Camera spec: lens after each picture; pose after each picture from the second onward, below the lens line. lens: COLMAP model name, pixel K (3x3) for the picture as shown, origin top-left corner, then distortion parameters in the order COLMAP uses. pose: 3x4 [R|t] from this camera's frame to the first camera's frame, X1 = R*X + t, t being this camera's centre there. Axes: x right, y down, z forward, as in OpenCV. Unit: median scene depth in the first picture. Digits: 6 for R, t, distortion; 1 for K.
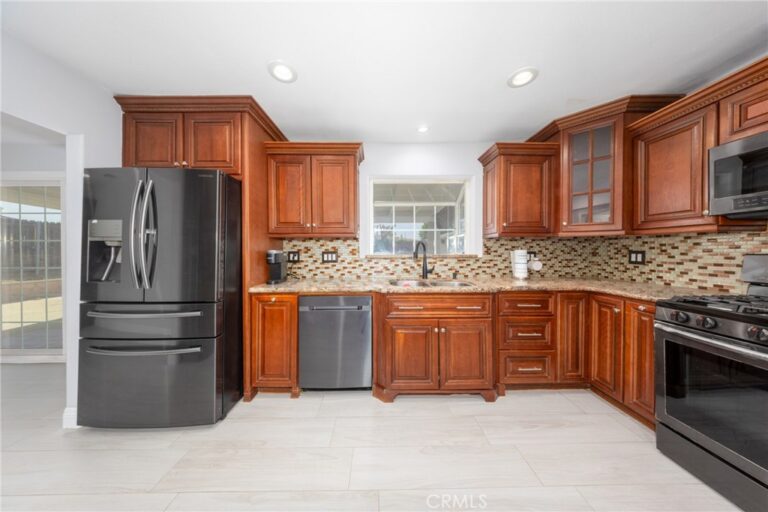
lens RADIAL K [[220.8, 0, 382.8], [0, 220.8, 250.7], [0, 0, 1]] dist [-0.004236, 0.000032]
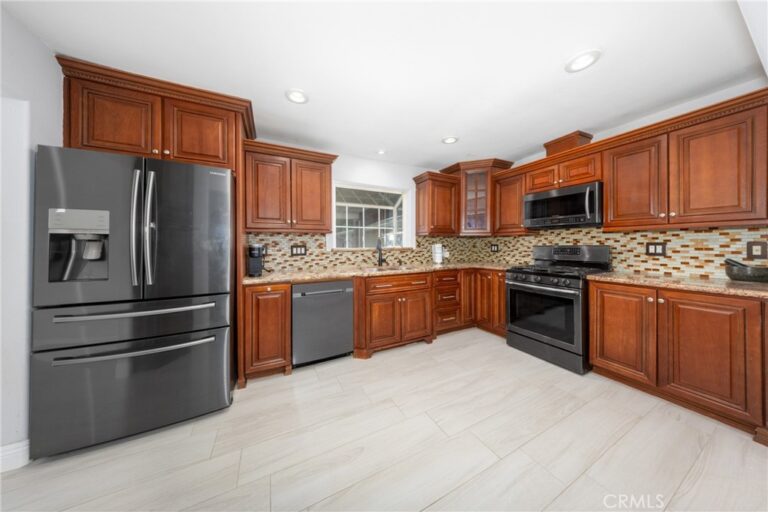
lens RADIAL K [[225.1, 0, 386.5], [0, 225.1, 244.6], [0, 0, 1]] dist [-0.000378, -0.000020]
pose [[0.899638, -0.001703, 0.436634, -0.409612], [0.001658, 0.999999, 0.000484, -0.000593], [-0.436634, 0.000289, 0.899639, -0.240327]]
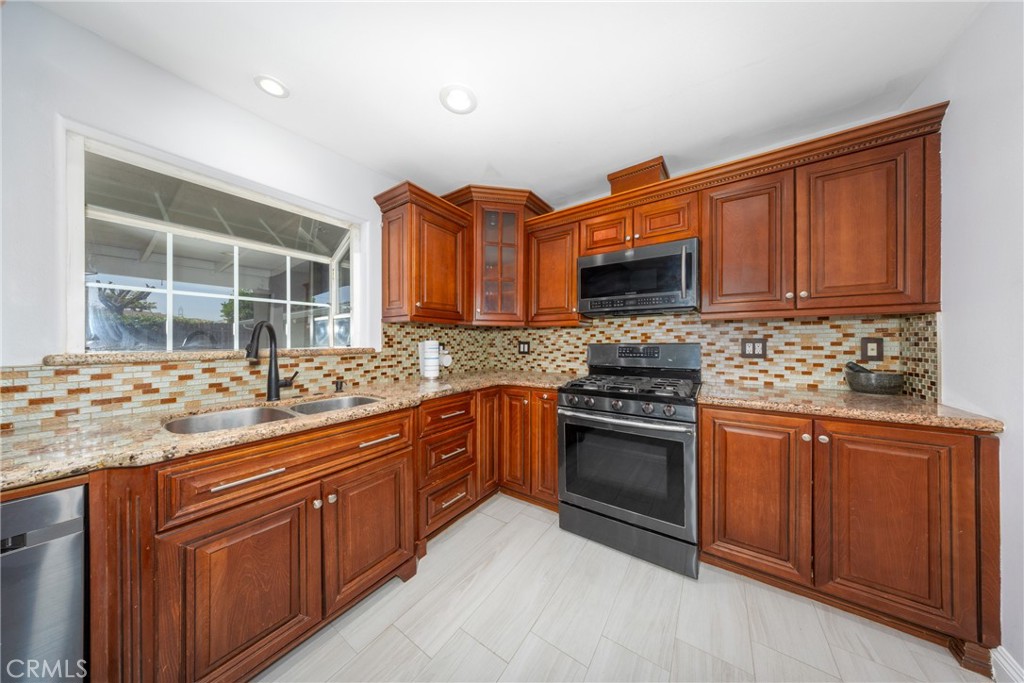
lens RADIAL K [[293.6, 0, 512.3], [0, 293.6, 339.9], [0, 0, 1]] dist [-0.004609, -0.000033]
pose [[0.580322, 0.003598, 0.814379, -0.031752], [0.001435, 0.999984, -0.005441, 0.000217], [-0.814386, 0.004327, 0.580308, 0.234156]]
